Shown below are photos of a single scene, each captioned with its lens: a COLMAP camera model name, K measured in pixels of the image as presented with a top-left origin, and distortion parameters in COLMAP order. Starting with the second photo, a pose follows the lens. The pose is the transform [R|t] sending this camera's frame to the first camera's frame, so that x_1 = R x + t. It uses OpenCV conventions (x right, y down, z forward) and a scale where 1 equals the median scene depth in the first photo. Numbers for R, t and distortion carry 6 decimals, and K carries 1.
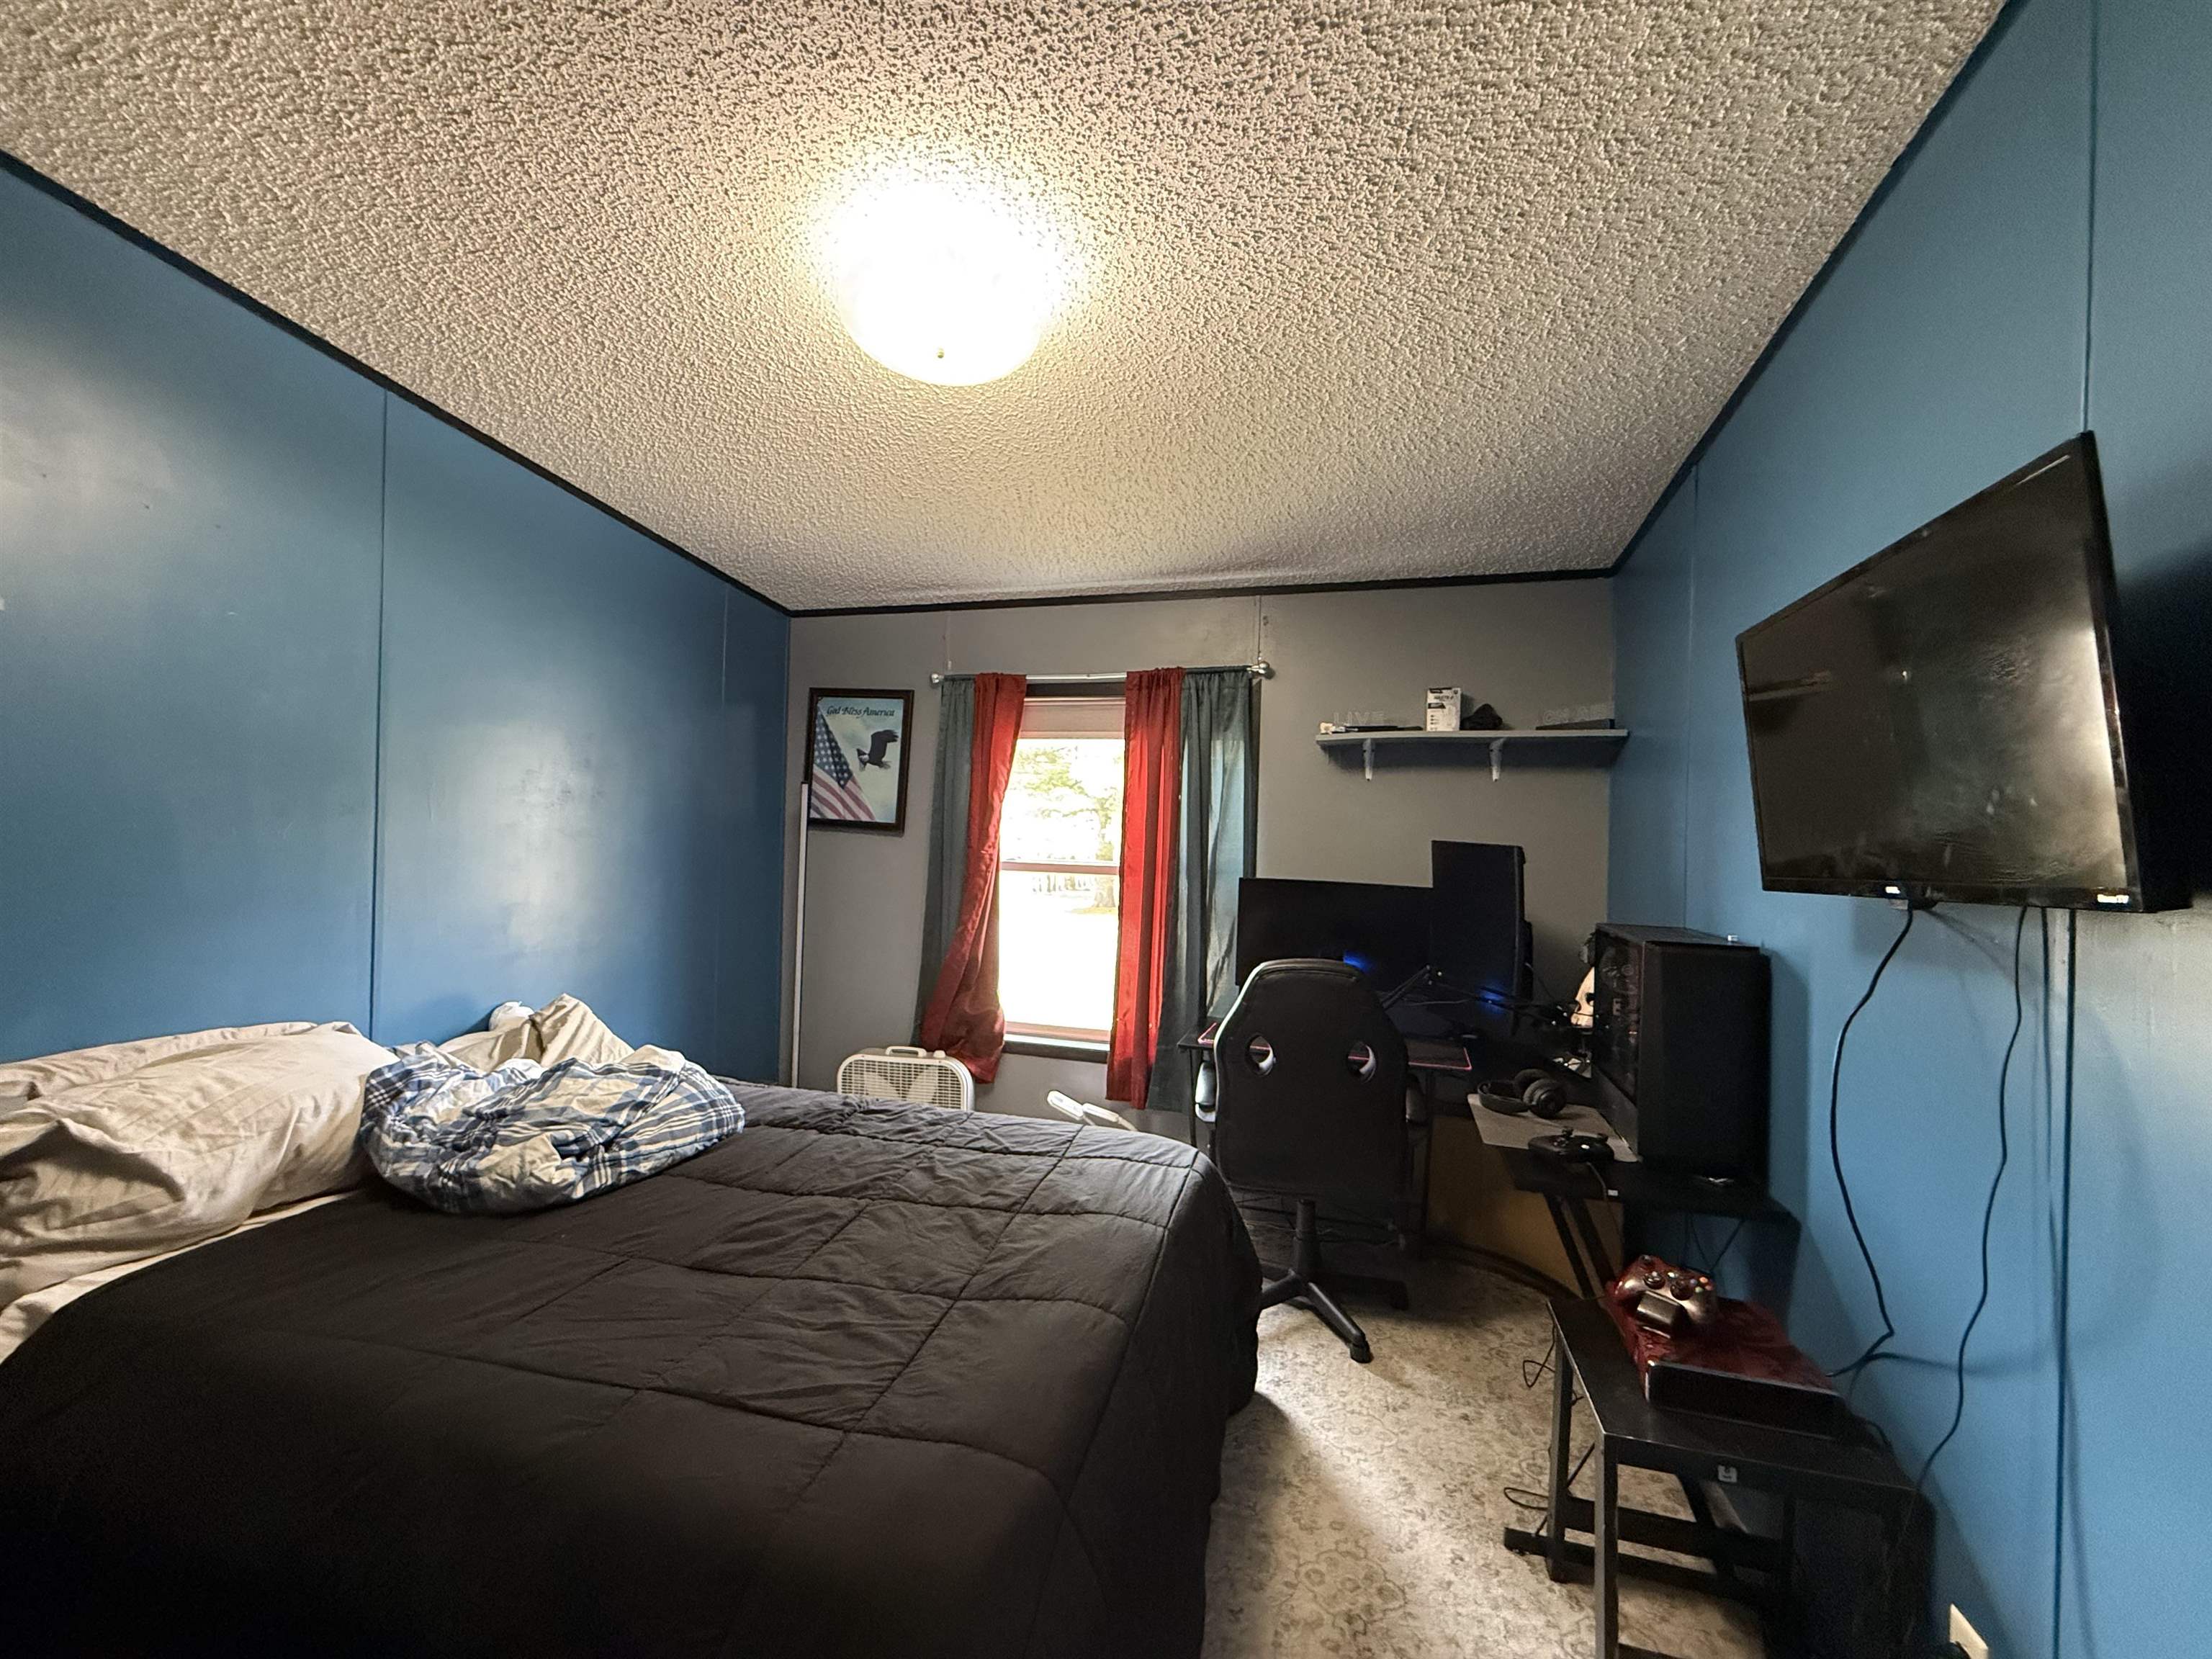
lens RADIAL K [[882.4, 0, 1101.0], [0, 882.4, 838.9], [0, 0, 1]] dist [0.000214, -0.000024]
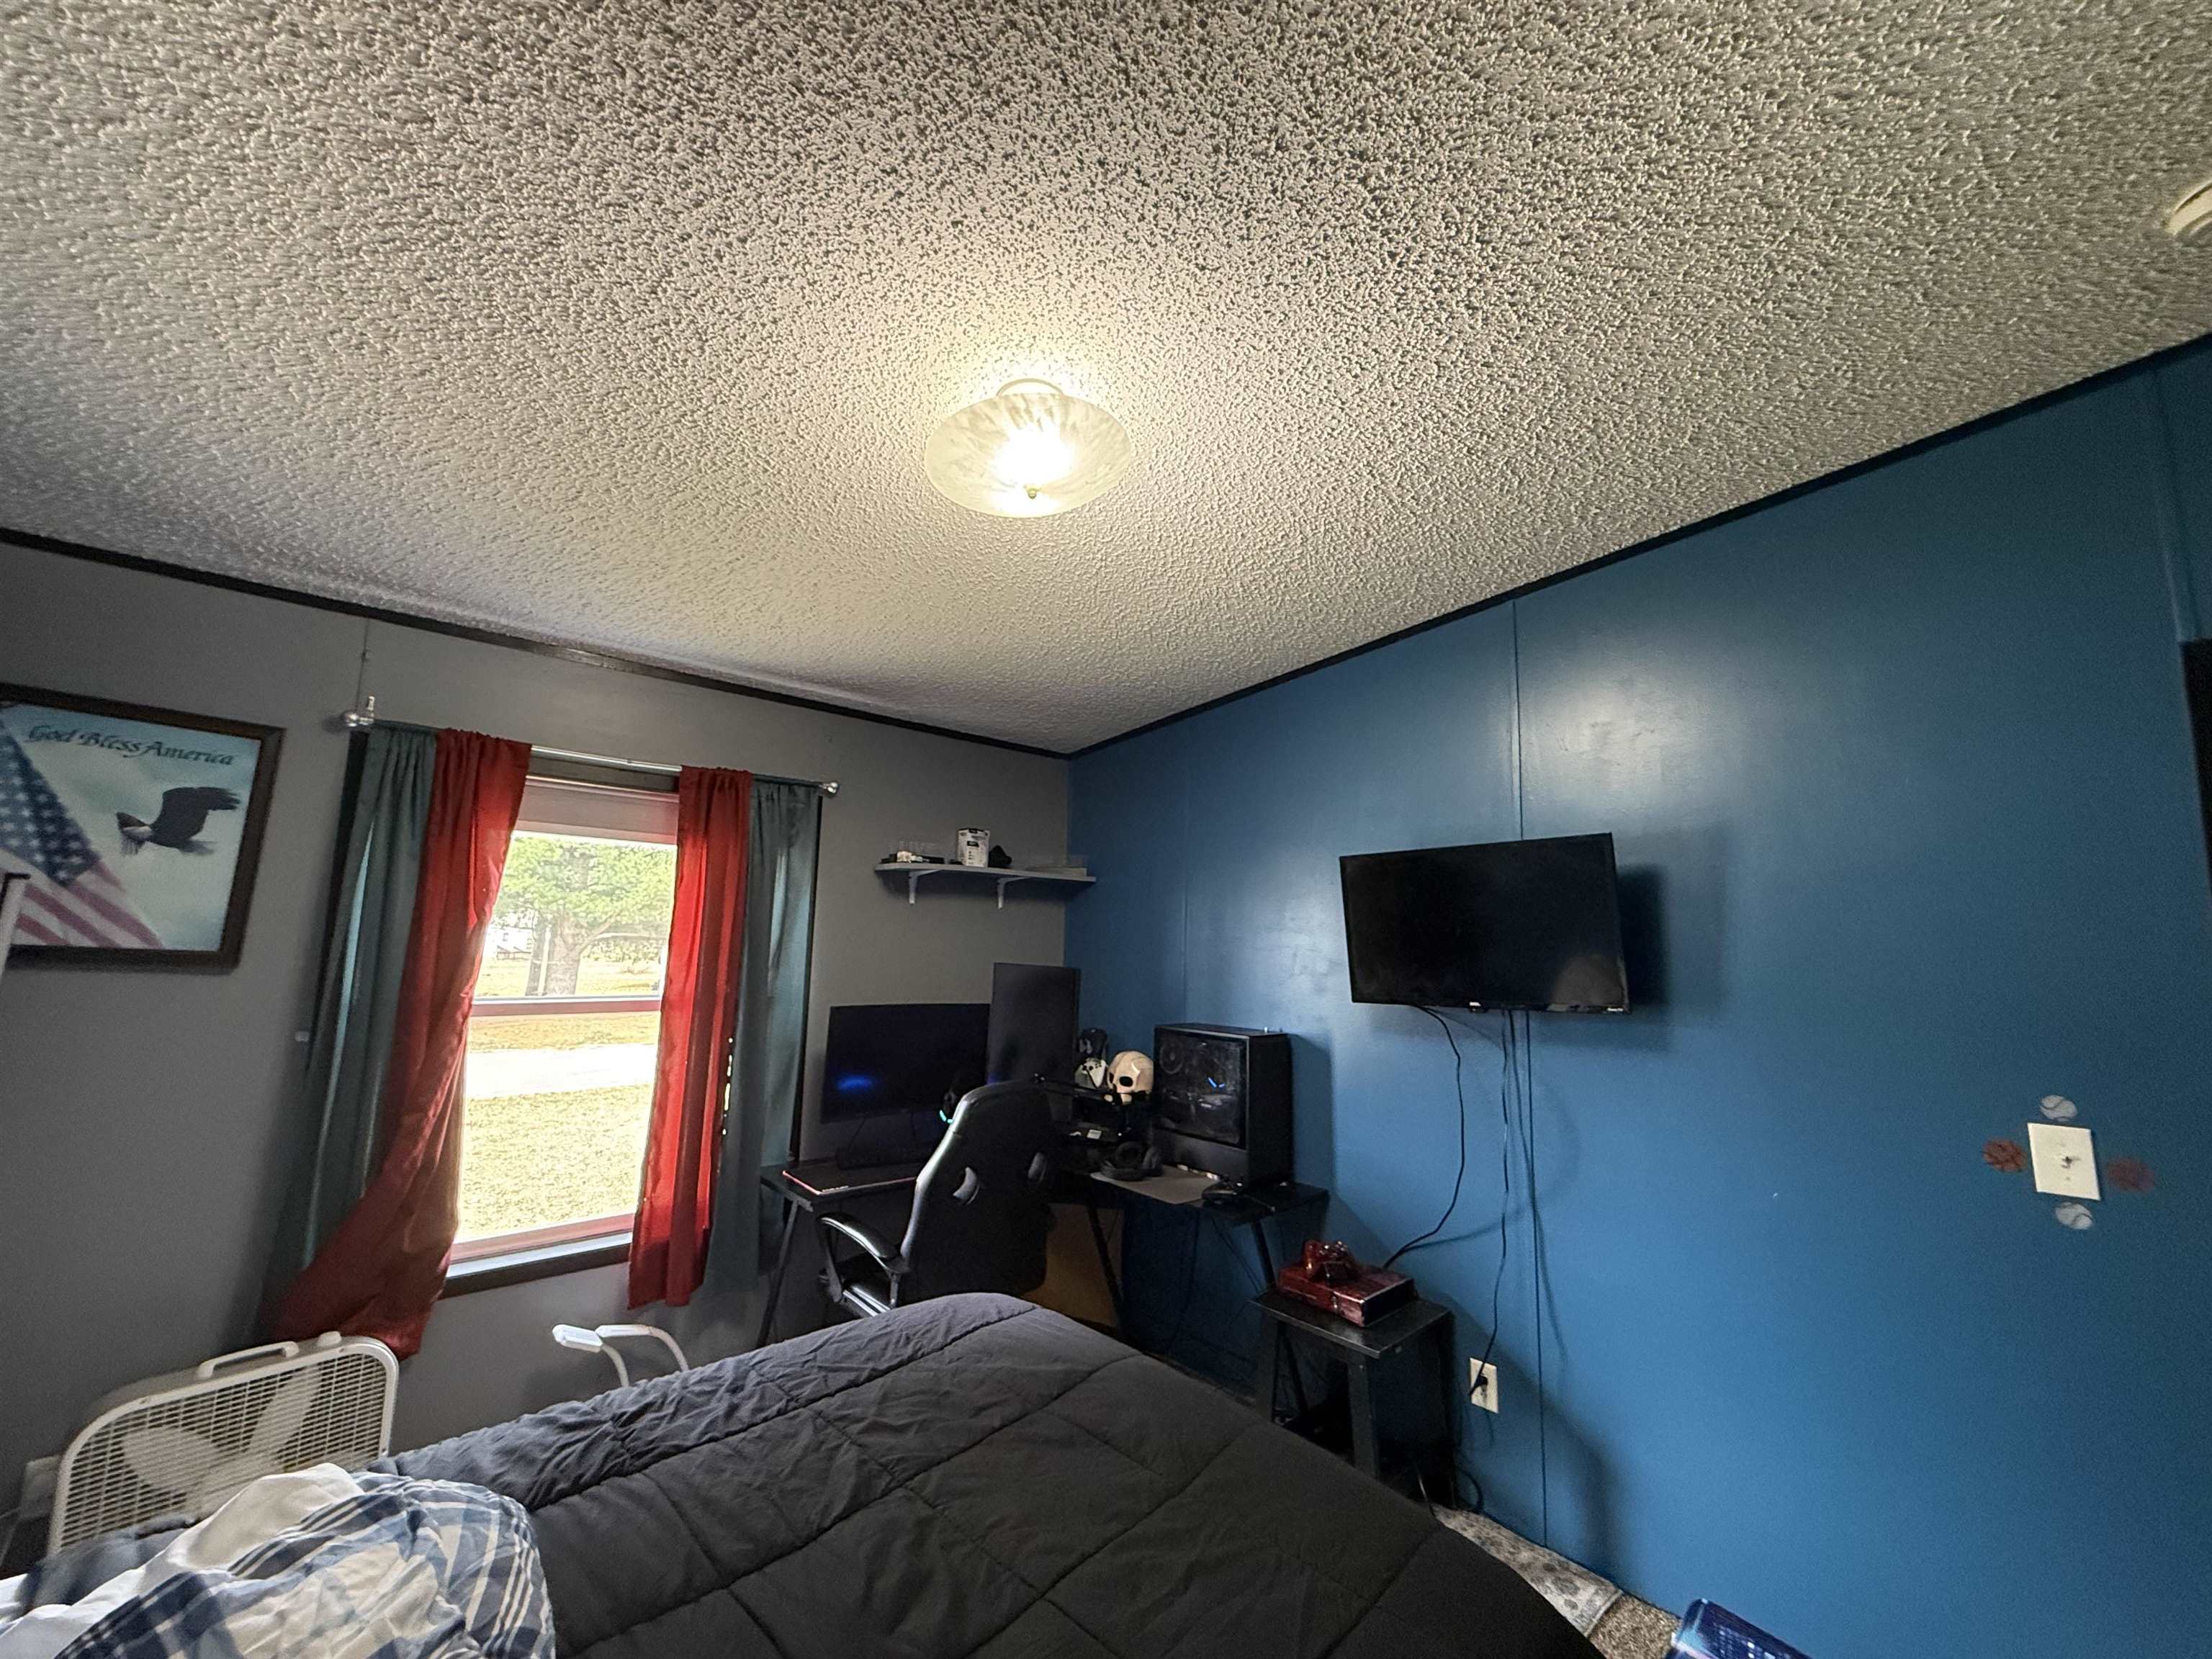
lens RADIAL K [[882.4, 0, 1101.0], [0, 882.4, 838.9], [0, 0, 1]] dist [0.000214, -0.000024]
pose [[0.512817, 0.084228, 0.854356, -0.477060], [-0.007270, 0.995566, -0.093786, -0.045030], [-0.858467, 0.041884, 0.511156, 0.236353]]
